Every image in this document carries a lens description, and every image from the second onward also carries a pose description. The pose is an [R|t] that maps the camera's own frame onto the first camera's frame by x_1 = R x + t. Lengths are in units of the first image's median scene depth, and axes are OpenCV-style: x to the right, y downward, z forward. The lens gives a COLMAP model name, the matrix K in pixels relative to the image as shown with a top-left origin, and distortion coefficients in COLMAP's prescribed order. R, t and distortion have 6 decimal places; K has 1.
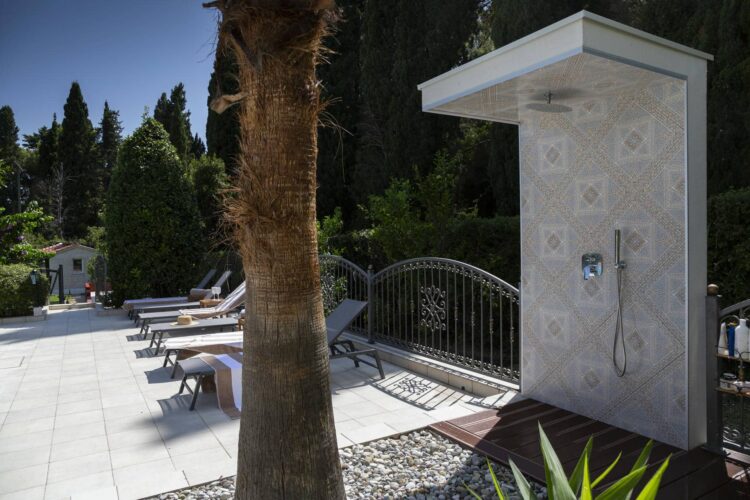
lens RADIAL K [[498.1, 0, 375.0], [0, 498.1, 250.0], [0, 0, 1]] dist [0.002147, 0.003338]
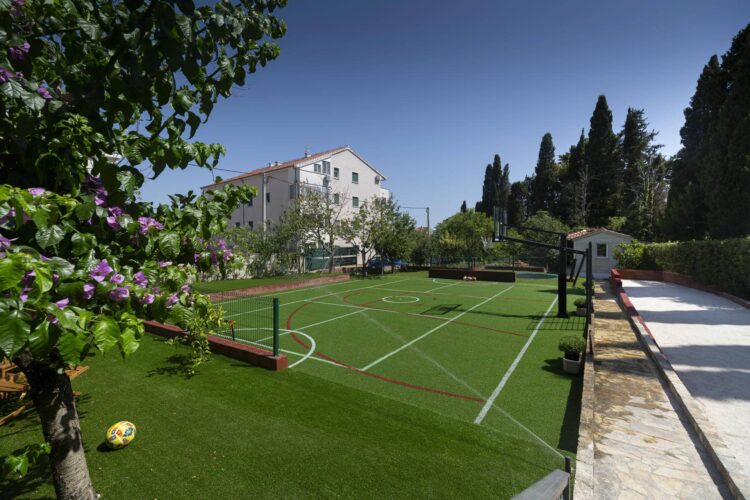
lens RADIAL K [[314.3, 0, 375.0], [0, 314.3, 250.0], [0, 0, 1]] dist [0.001330, 0.000690]
pose [[0.416031, 0.037564, -0.908574, -0.138182], [-0.019335, 0.999286, 0.032462, 0.011592], [0.909145, 0.004062, 0.416460, 0.211517]]
